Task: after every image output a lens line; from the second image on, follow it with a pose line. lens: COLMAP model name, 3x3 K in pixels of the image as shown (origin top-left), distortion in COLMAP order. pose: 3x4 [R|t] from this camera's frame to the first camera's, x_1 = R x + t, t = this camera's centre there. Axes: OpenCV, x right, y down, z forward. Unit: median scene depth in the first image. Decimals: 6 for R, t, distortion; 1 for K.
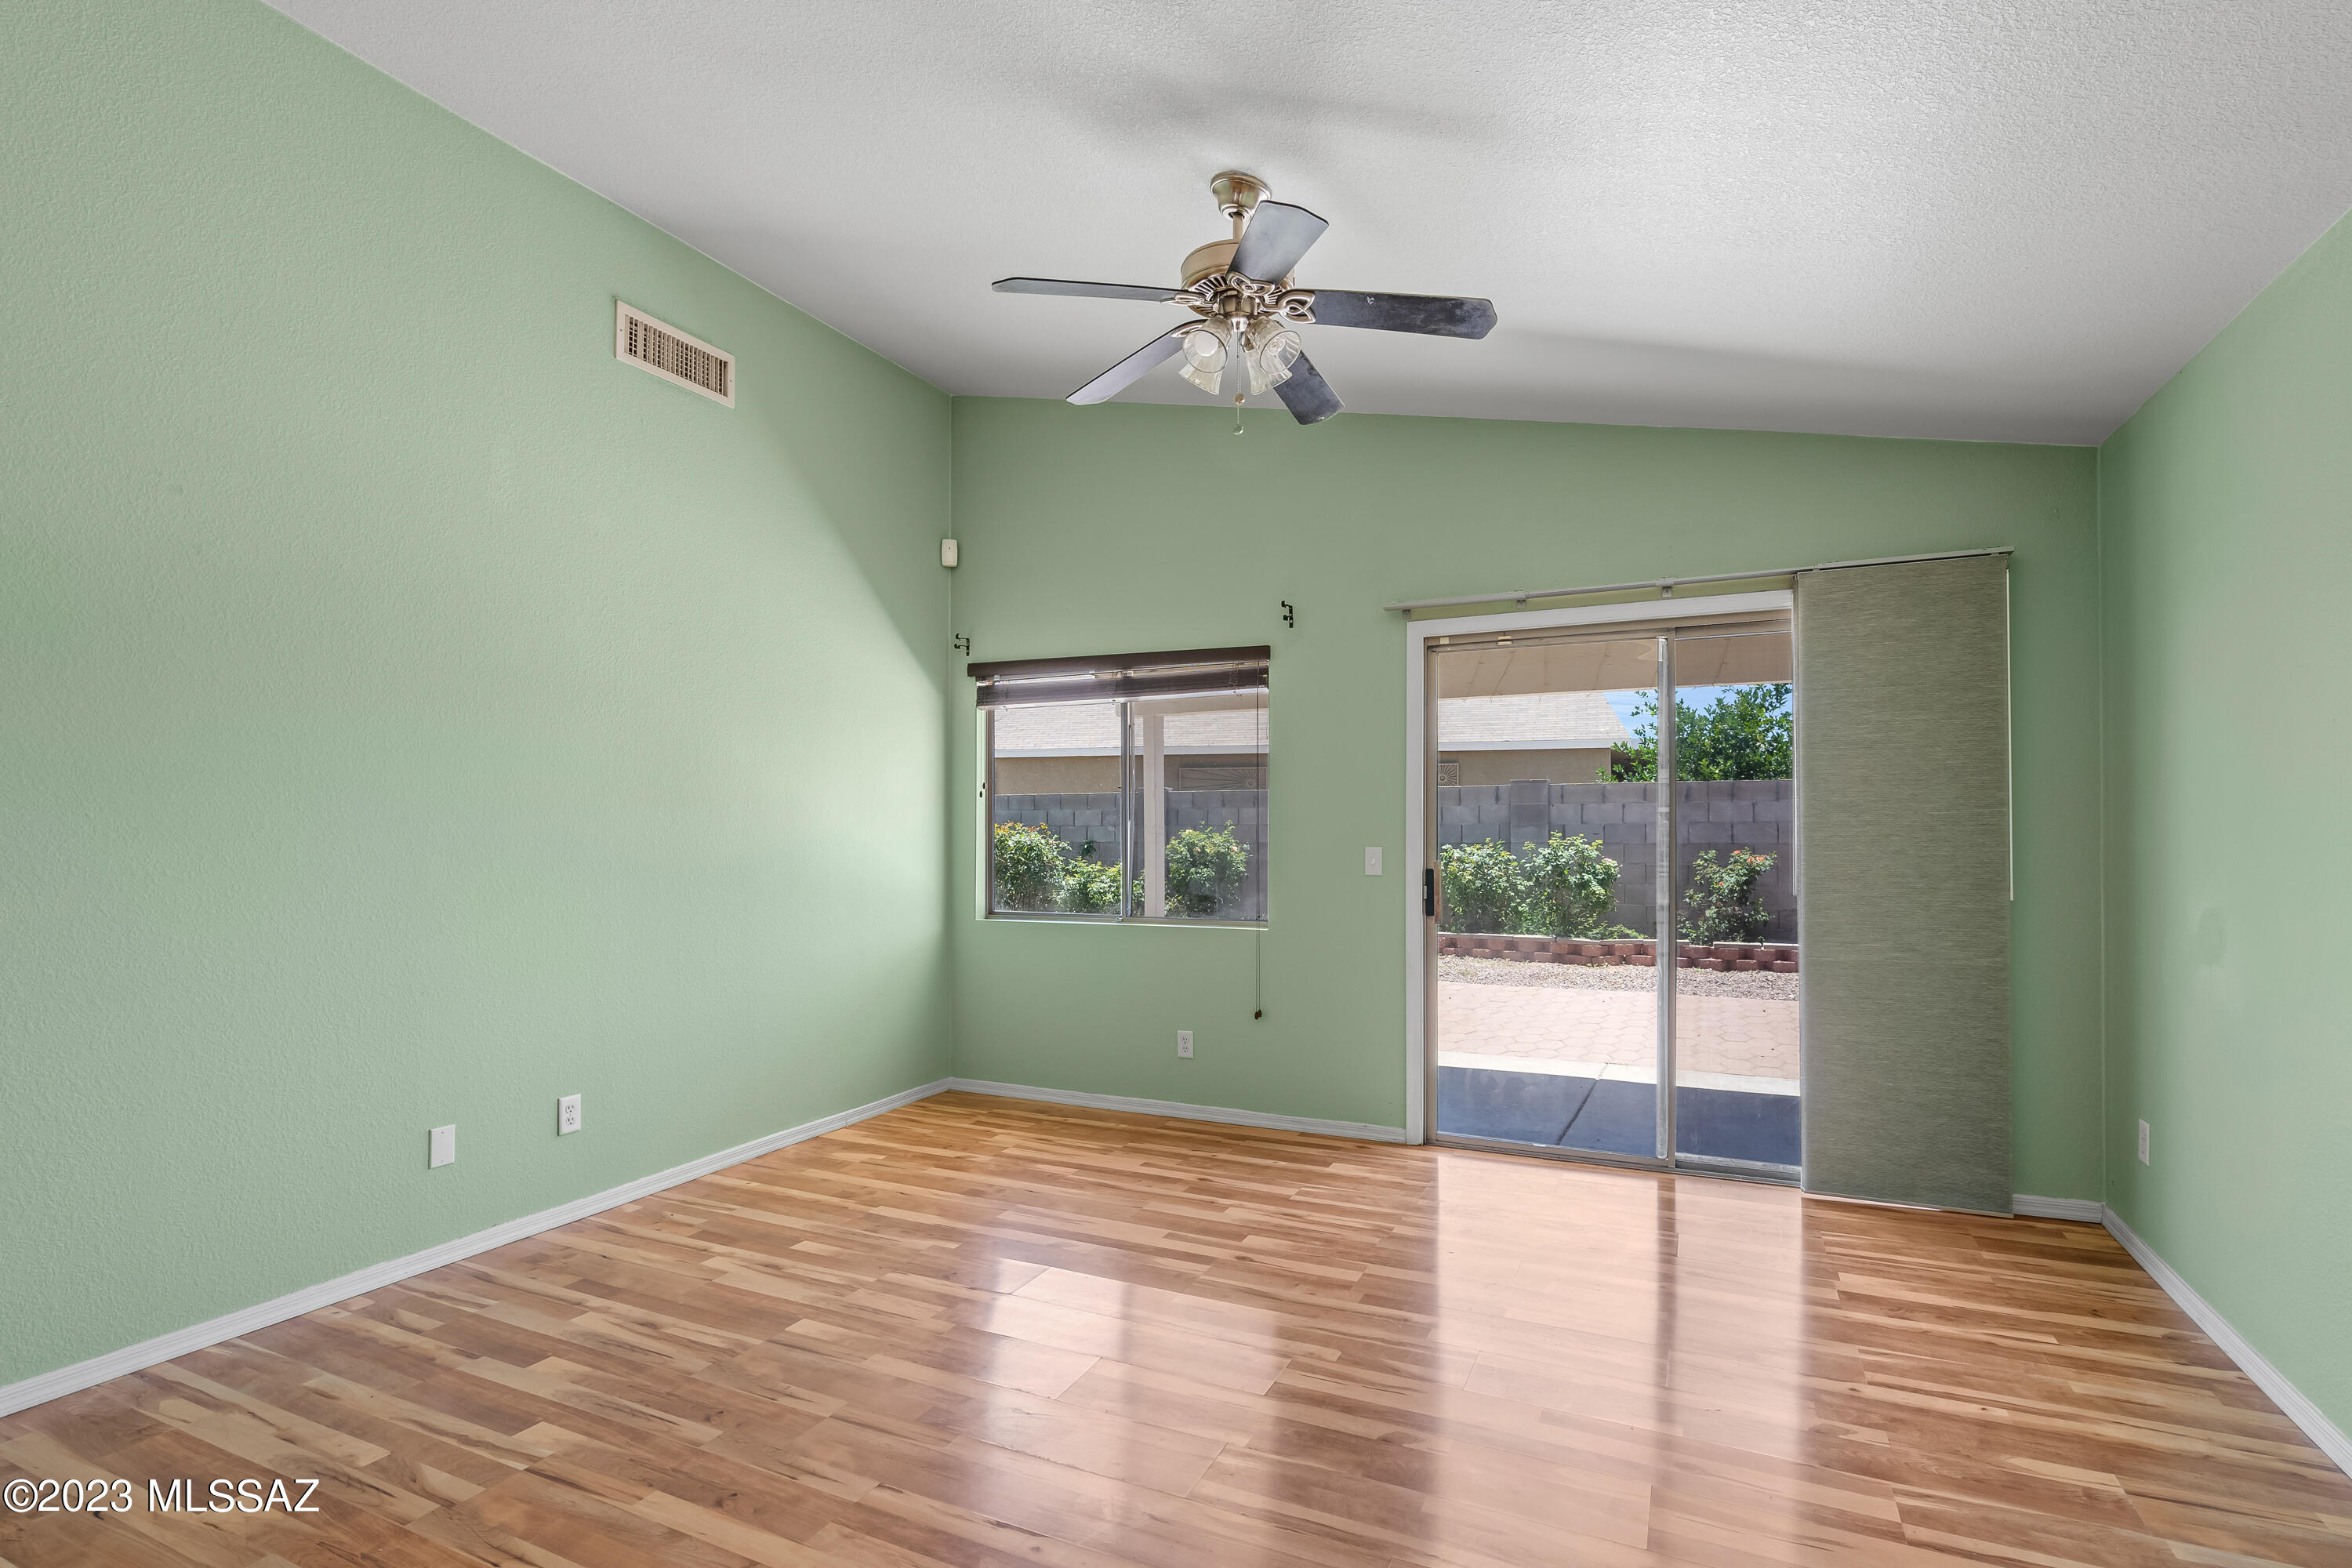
lens RADIAL K [[1094.6, 0, 1180.2], [0, 1094.6, 824.6], [0, 0, 1]] dist [-0.005460, 0.003235]
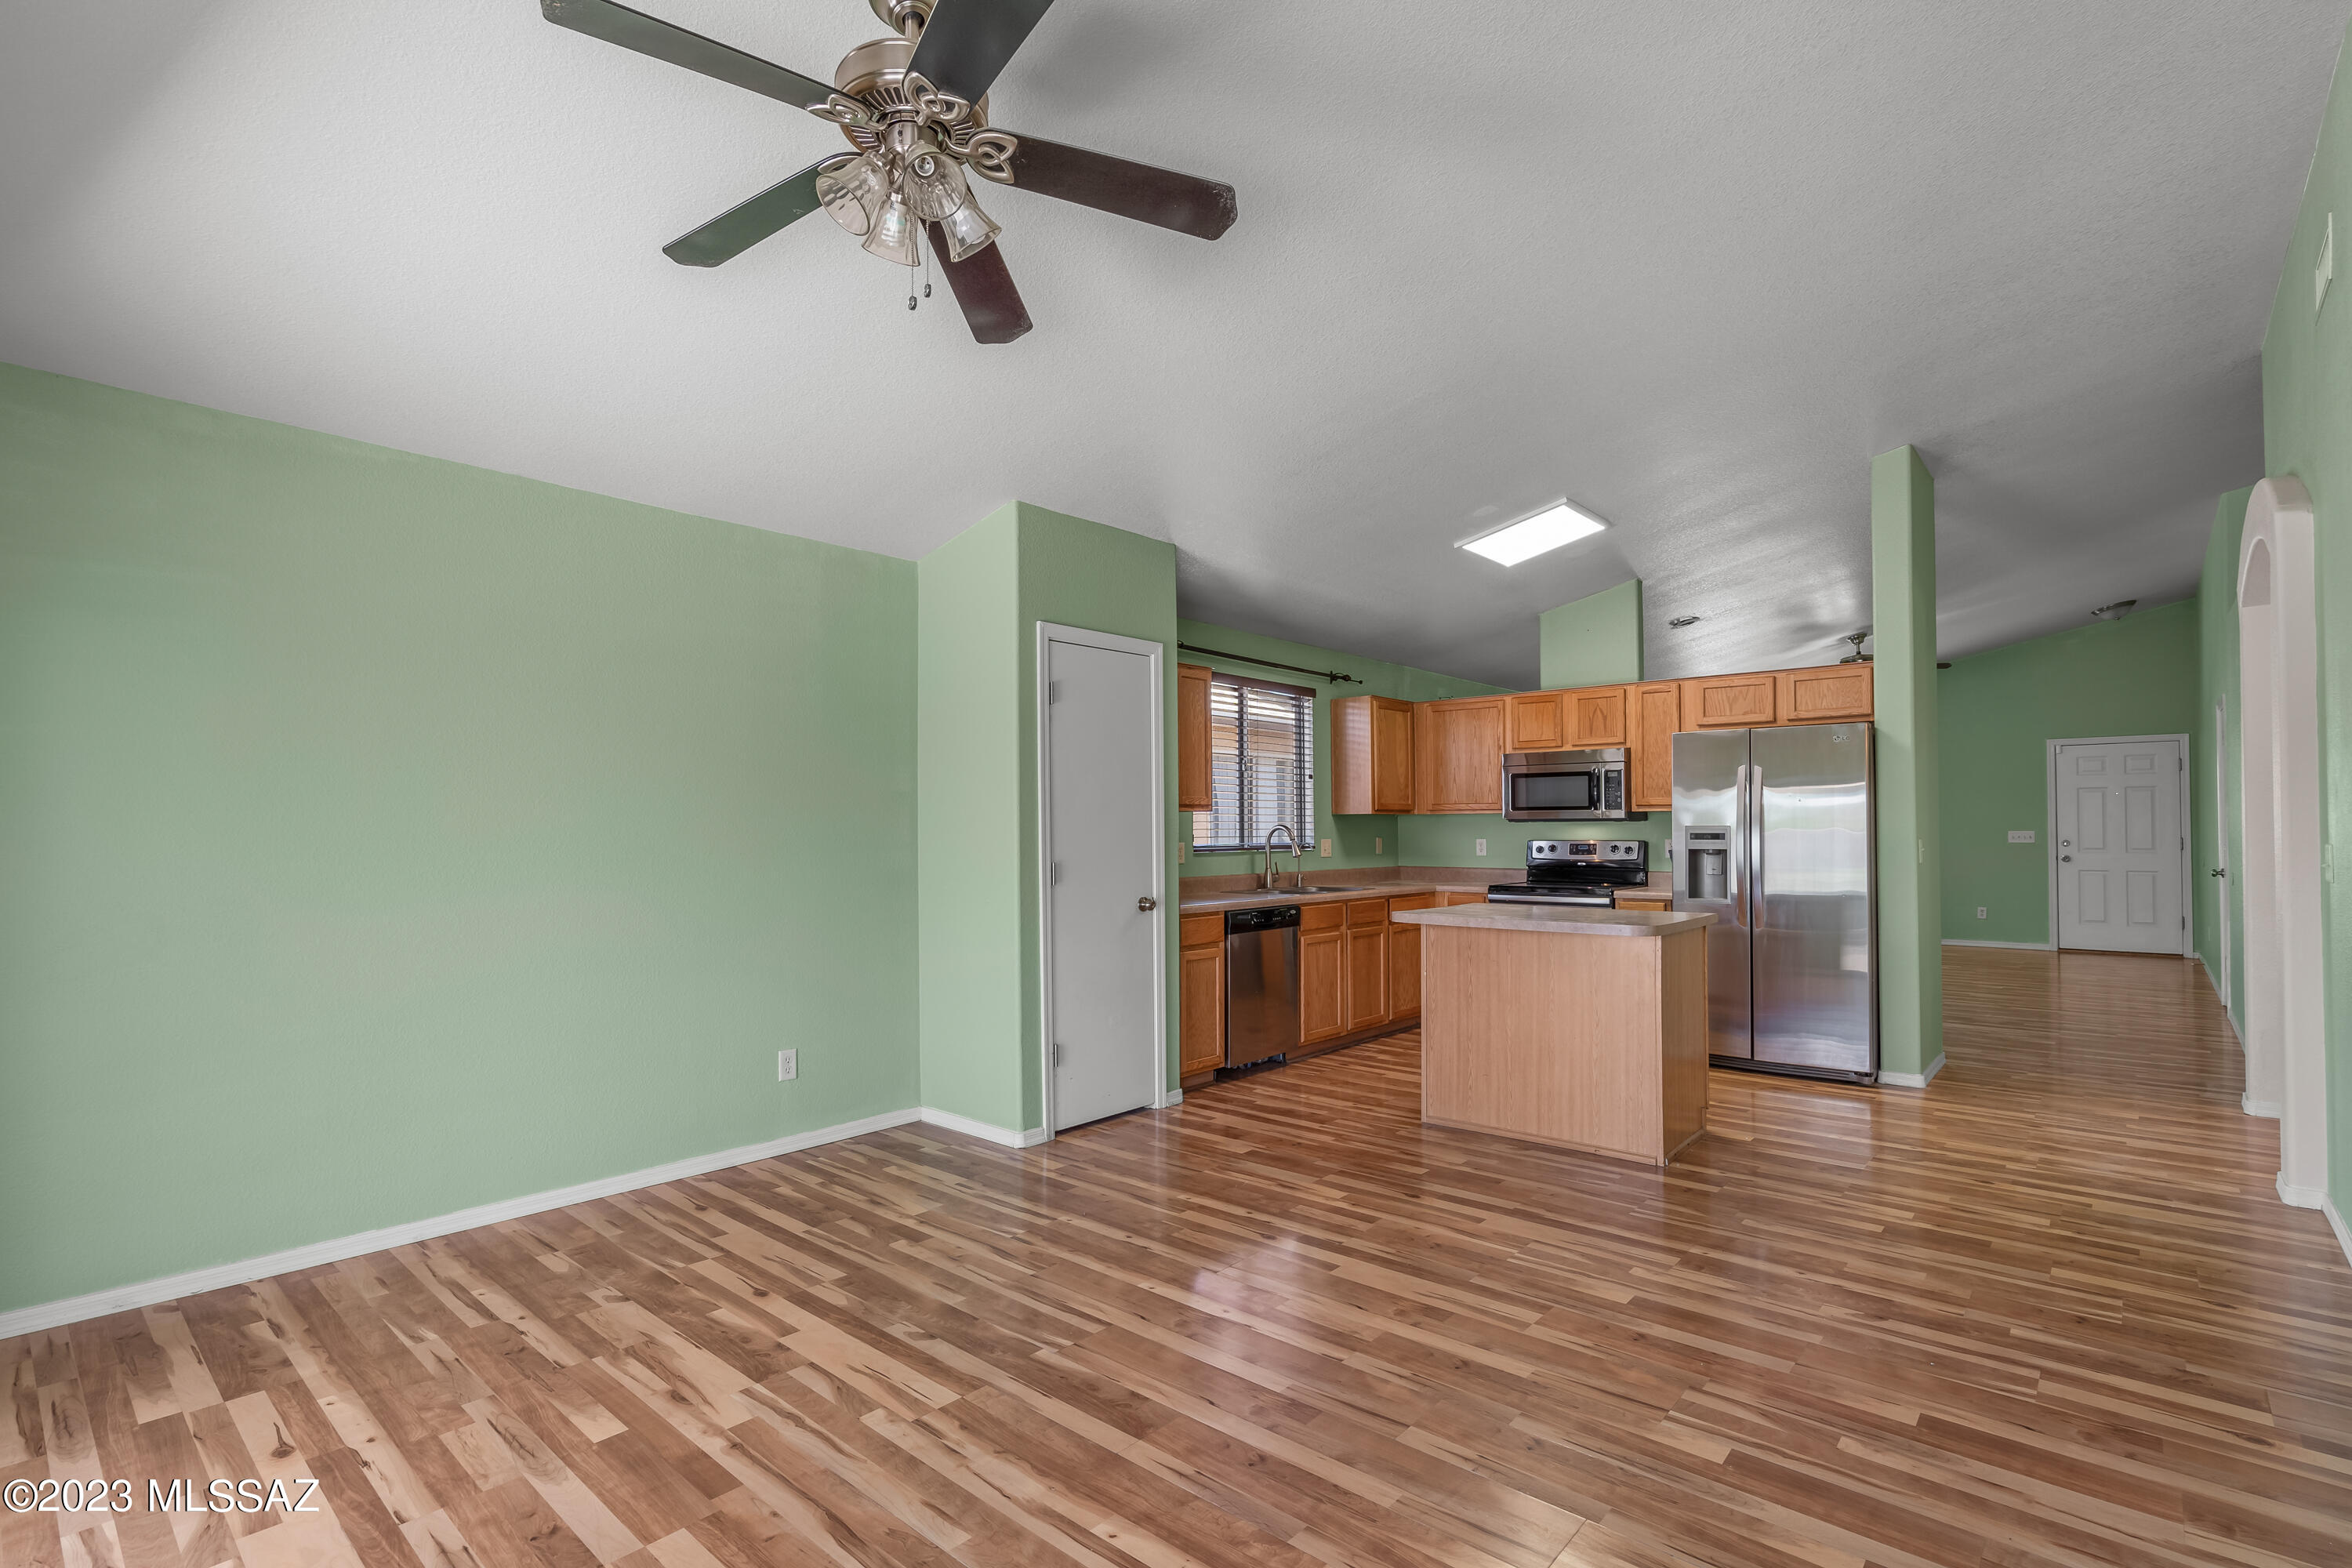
lens RADIAL K [[1094.6, 0, 1172.4], [0, 1094.6, 825.3], [0, 0, 1]] dist [-0.005460, 0.003235]
pose [[-0.960969, 0.006872, 0.276571, -0.201718], [0.004649, 0.999951, -0.008693, 0.002853], [-0.276617, -0.007068, -0.960954, 1.036258]]
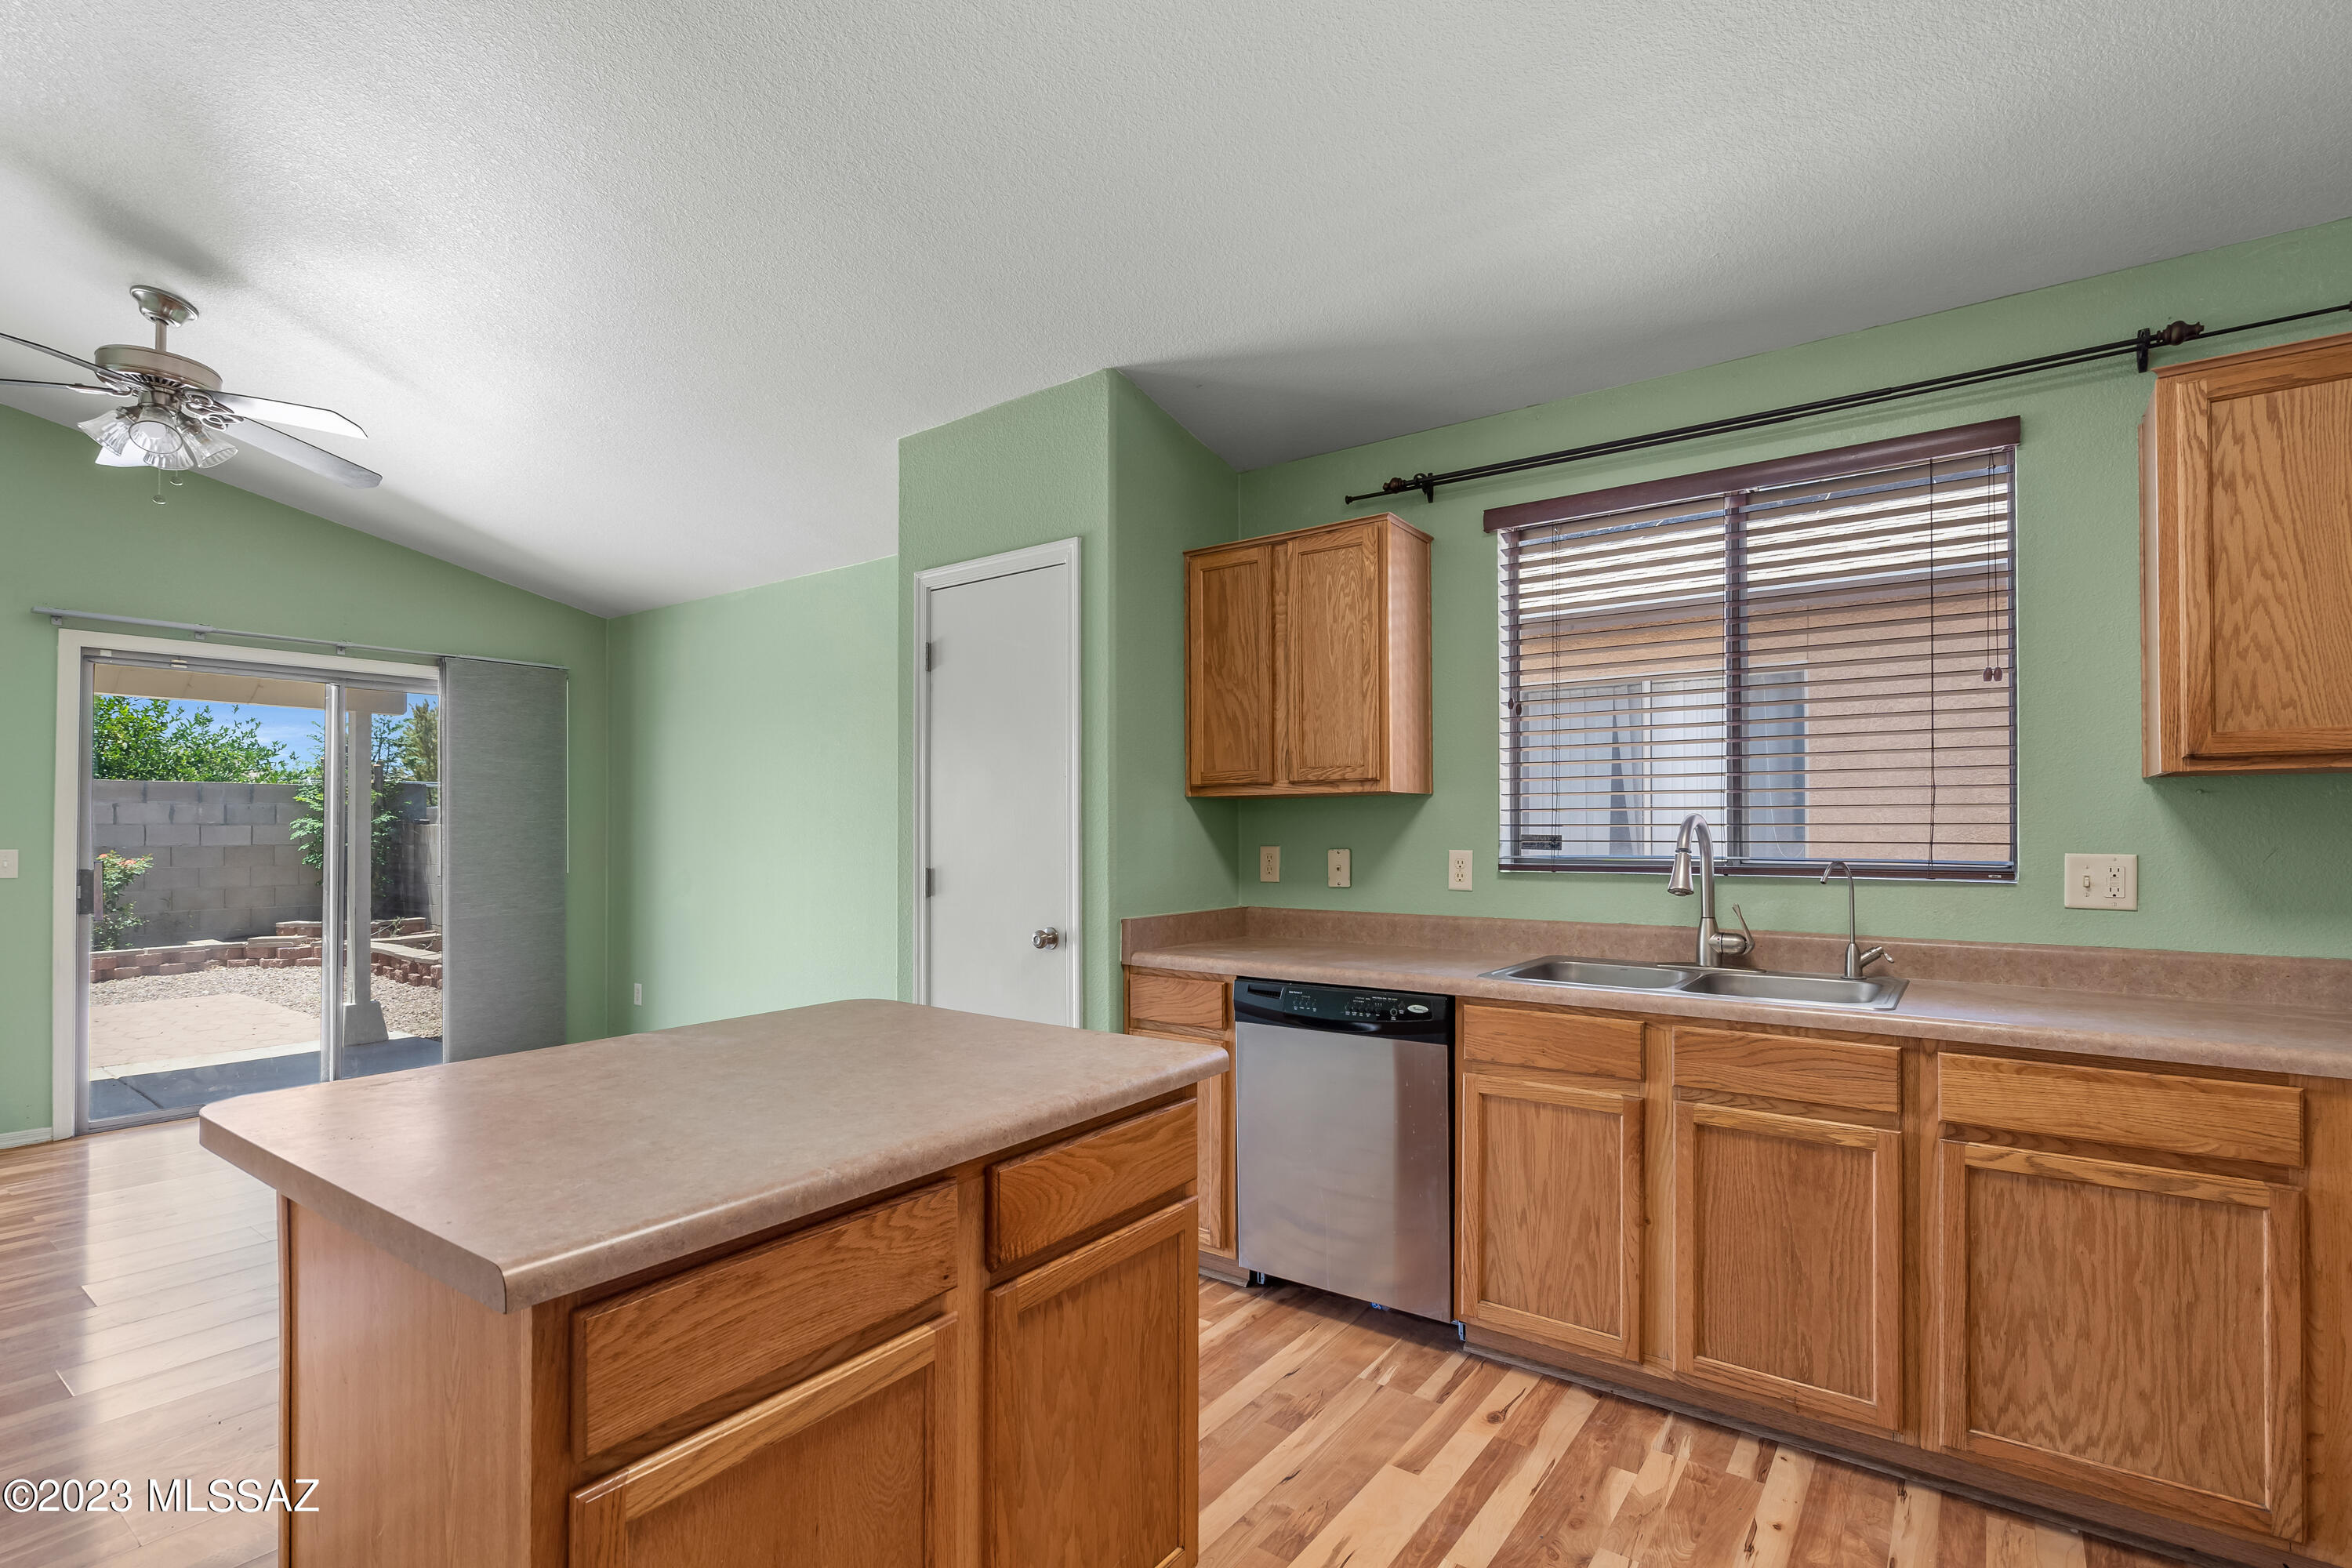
lens RADIAL K [[1094.6, 0, 1184.0], [0, 1094.6, 825.4], [0, 0, 1]] dist [-0.005460, 0.003235]
pose [[0.189376, 0.006278, 0.981885, -0.567900], [-0.003614, 0.999977, -0.005697, 0.000627], [-0.981898, -0.002469, 0.189394, -0.214209]]
